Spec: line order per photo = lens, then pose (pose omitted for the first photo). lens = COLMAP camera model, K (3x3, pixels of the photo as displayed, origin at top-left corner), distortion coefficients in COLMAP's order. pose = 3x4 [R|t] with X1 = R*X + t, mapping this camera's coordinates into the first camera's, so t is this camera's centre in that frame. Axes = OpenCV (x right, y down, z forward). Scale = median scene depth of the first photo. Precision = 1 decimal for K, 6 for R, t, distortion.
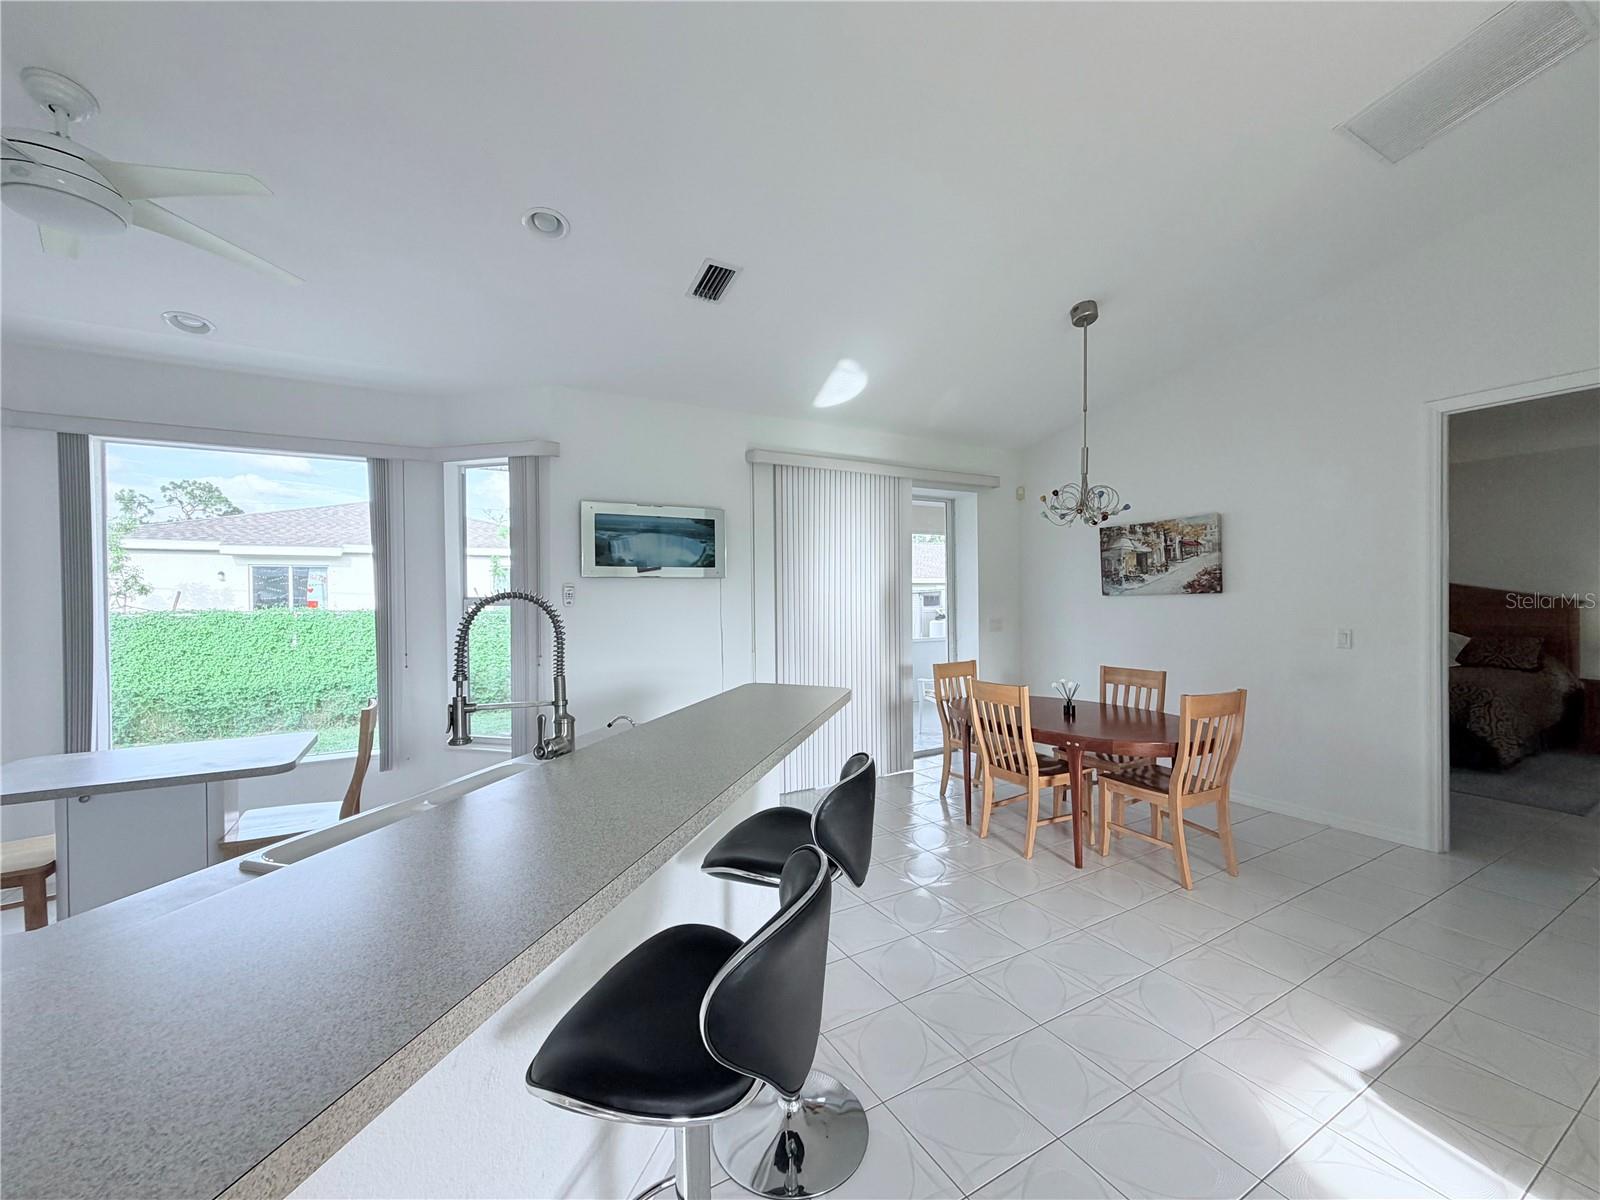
lens RADIAL K [[638.7, 0, 794.3], [0, 638.7, 601.1], [0, 0, 1]] dist [-0.001008, 0.000303]
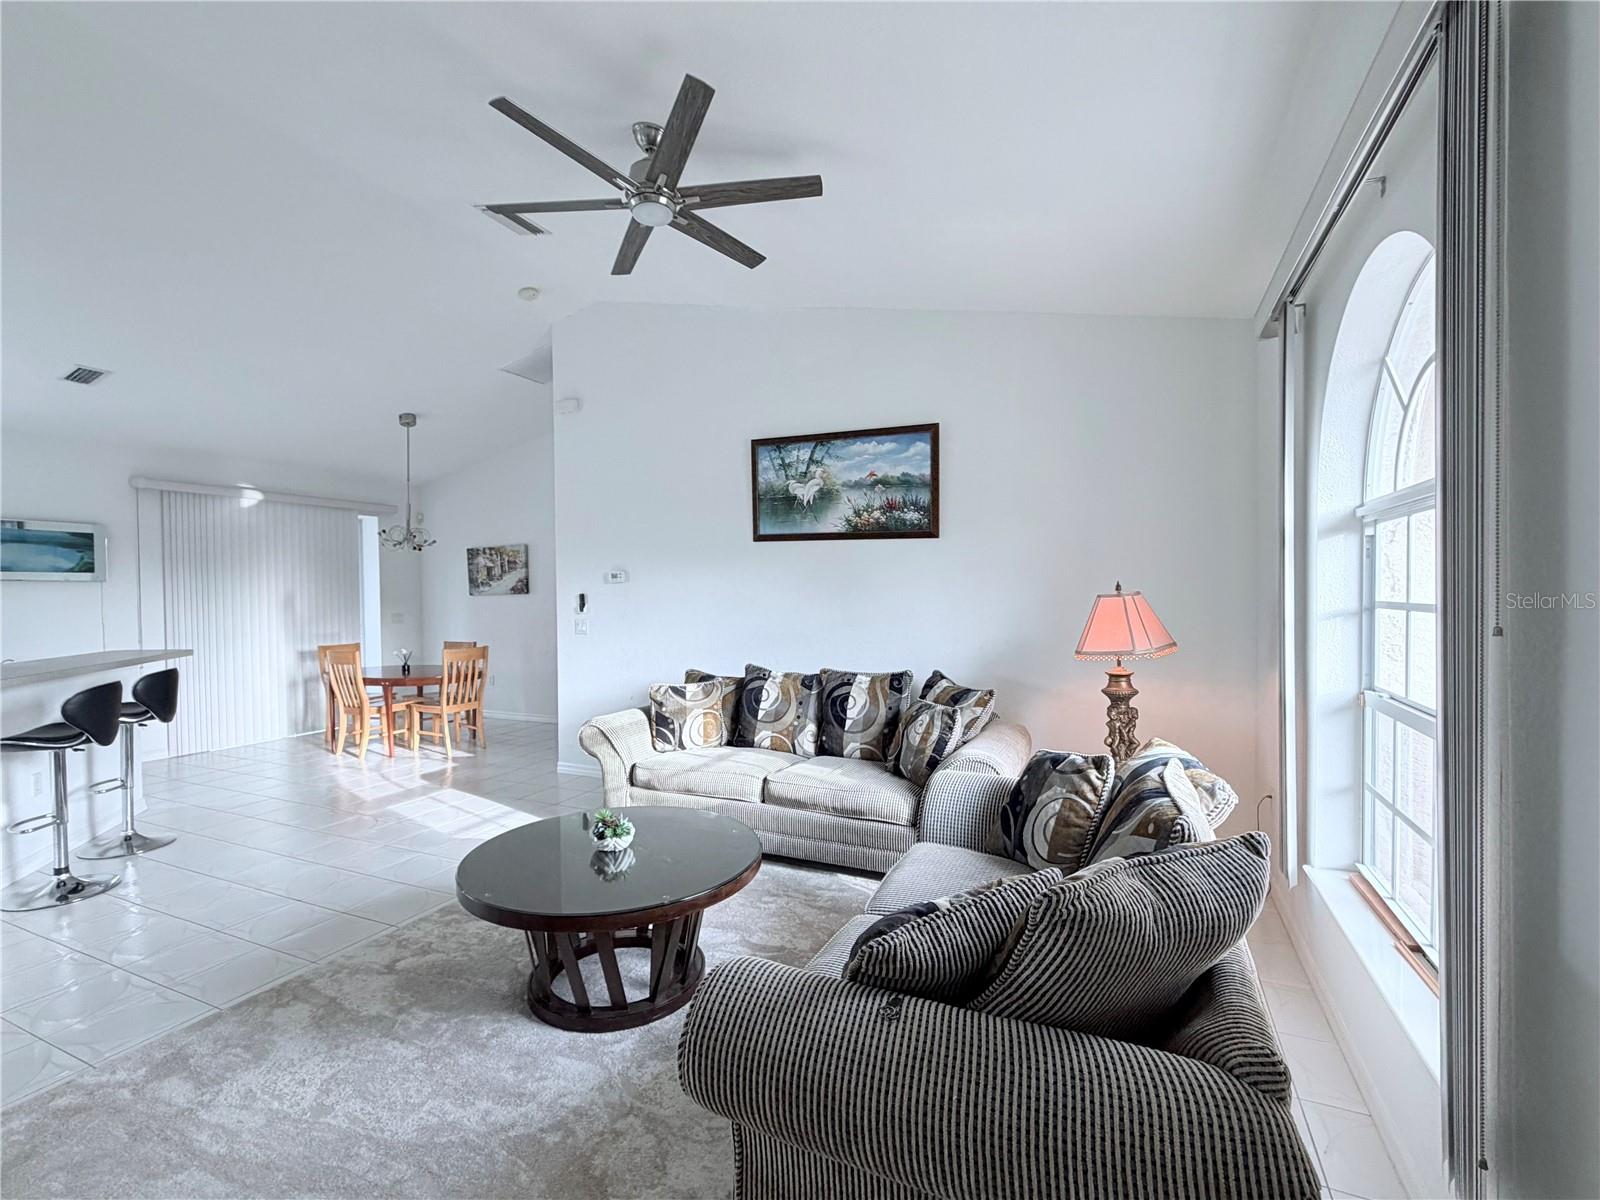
lens RADIAL K [[717.0, 0, 797.0], [0, 717.0, 602.1], [0, 0, 1]] dist [-0.000469, 0.000226]
pose [[0.811206, -0.007998, 0.584706, 0.157856], [0.009109, 0.999958, 0.001041, 0.013203], [-0.584690, 0.004482, 0.811244, -0.861981]]
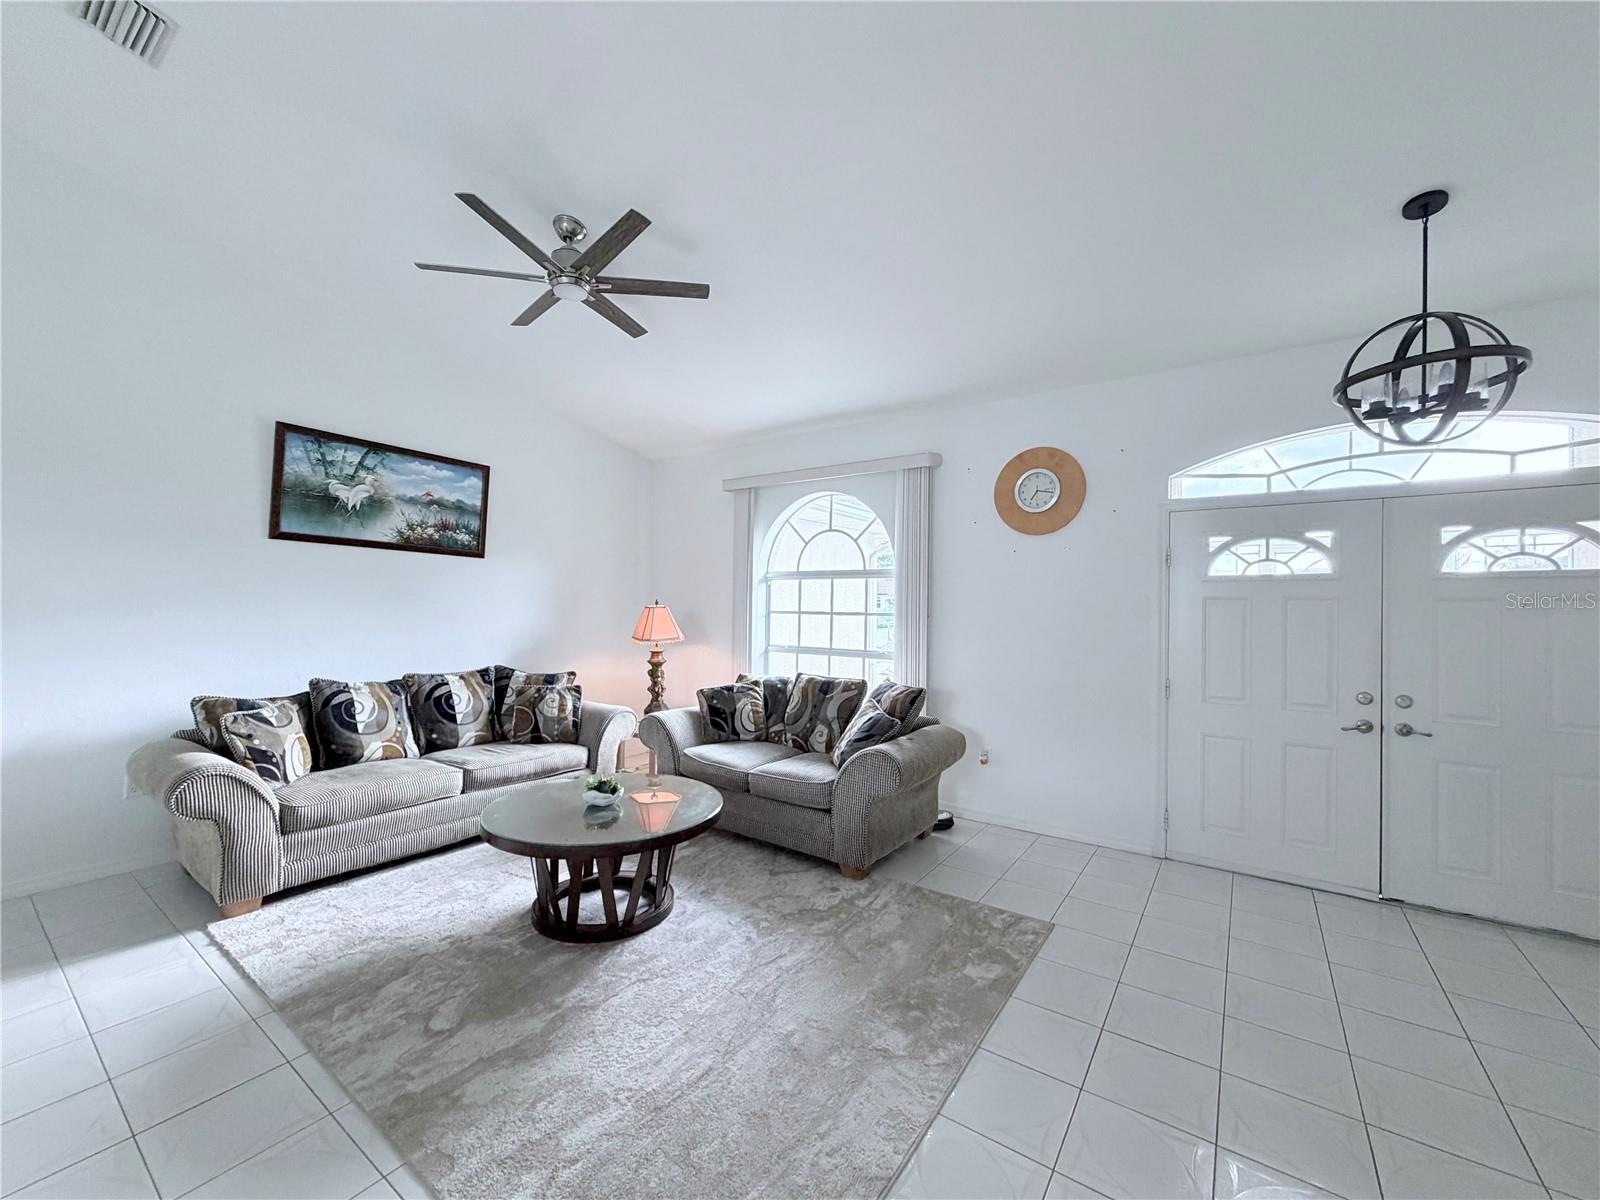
lens RADIAL K [[638.7, 0, 794.3], [0, 638.7, 601.1], [0, 0, 1]] dist [-0.001008, 0.000303]
pose [[-0.426342, 0.013120, 0.904467, -0.296704], [0.001410, 0.999903, -0.013840, 0.015396], [-0.904561, -0.004626, -0.426319, -0.201586]]
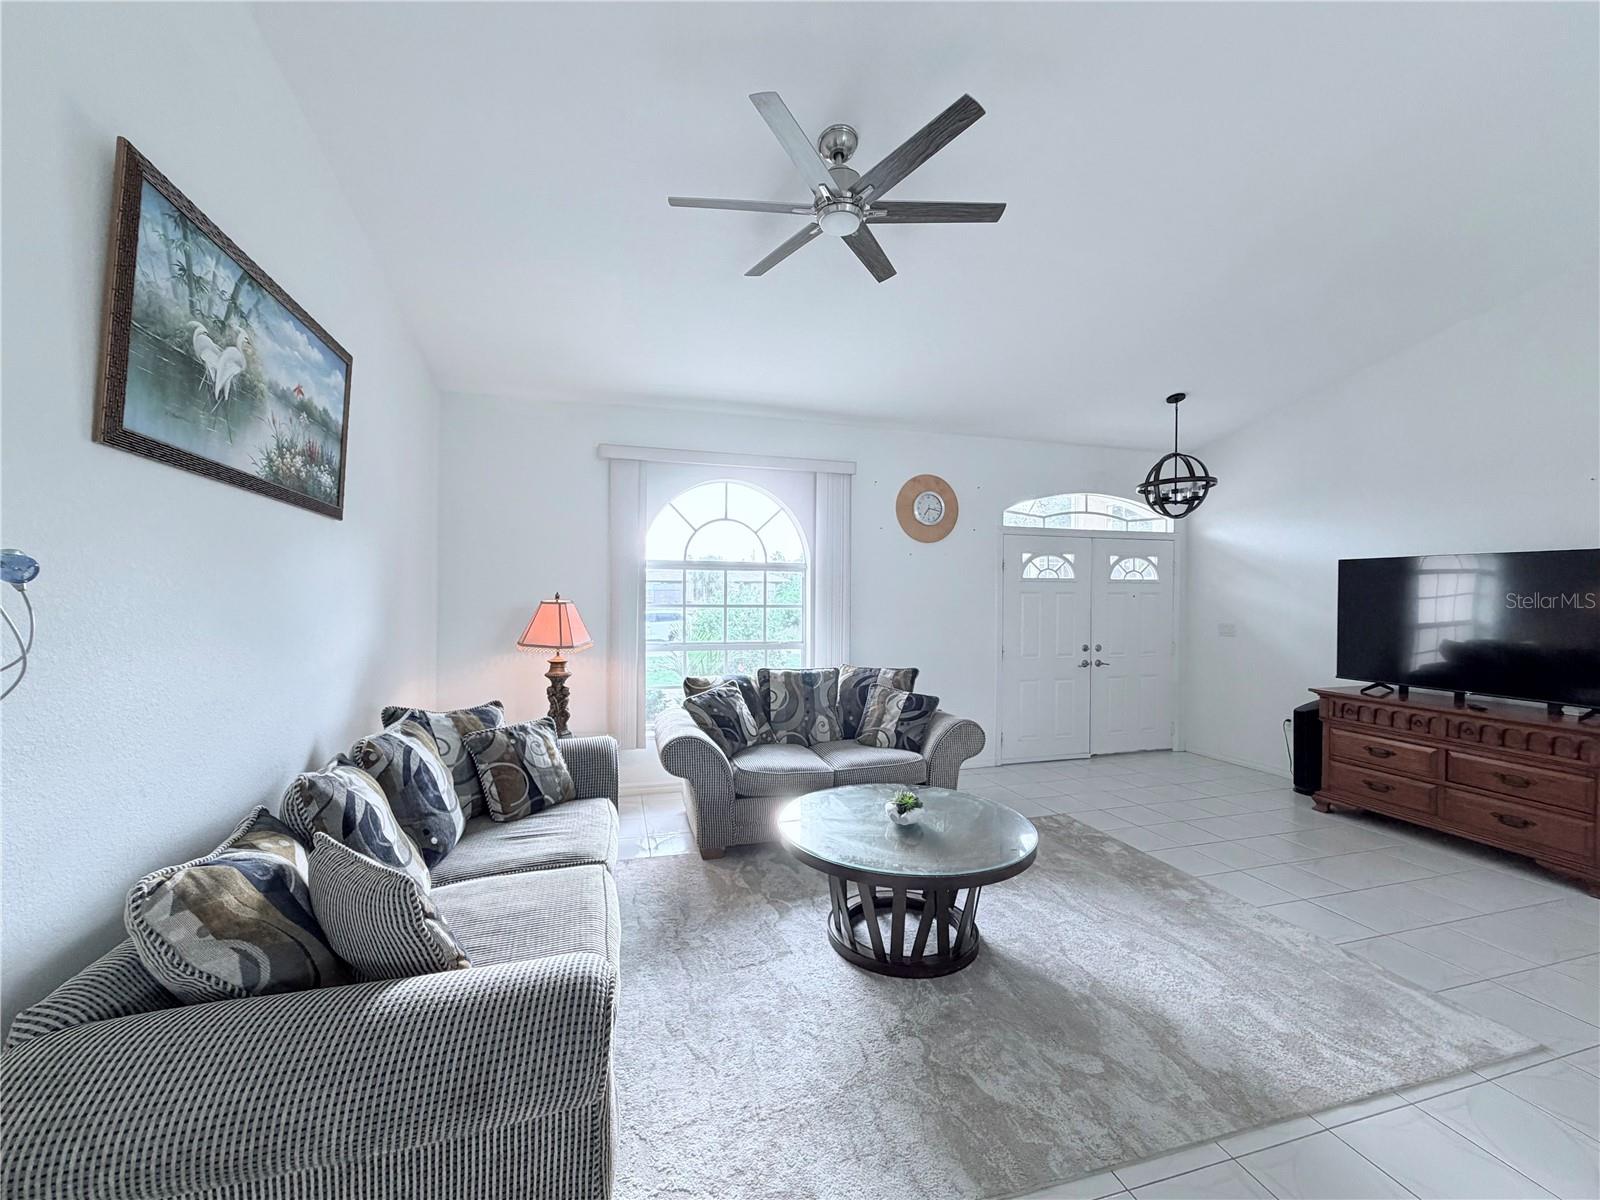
lens RADIAL K [[638.7, 0, 794.3], [0, 638.7, 601.1], [0, 0, 1]] dist [-0.001008, 0.000303]
pose [[-0.973346, 0.003037, 0.229320, 0.338051], [0.006670, 0.999864, 0.015068, -0.002400], [-0.229243, 0.016196, -0.973234, 0.291741]]
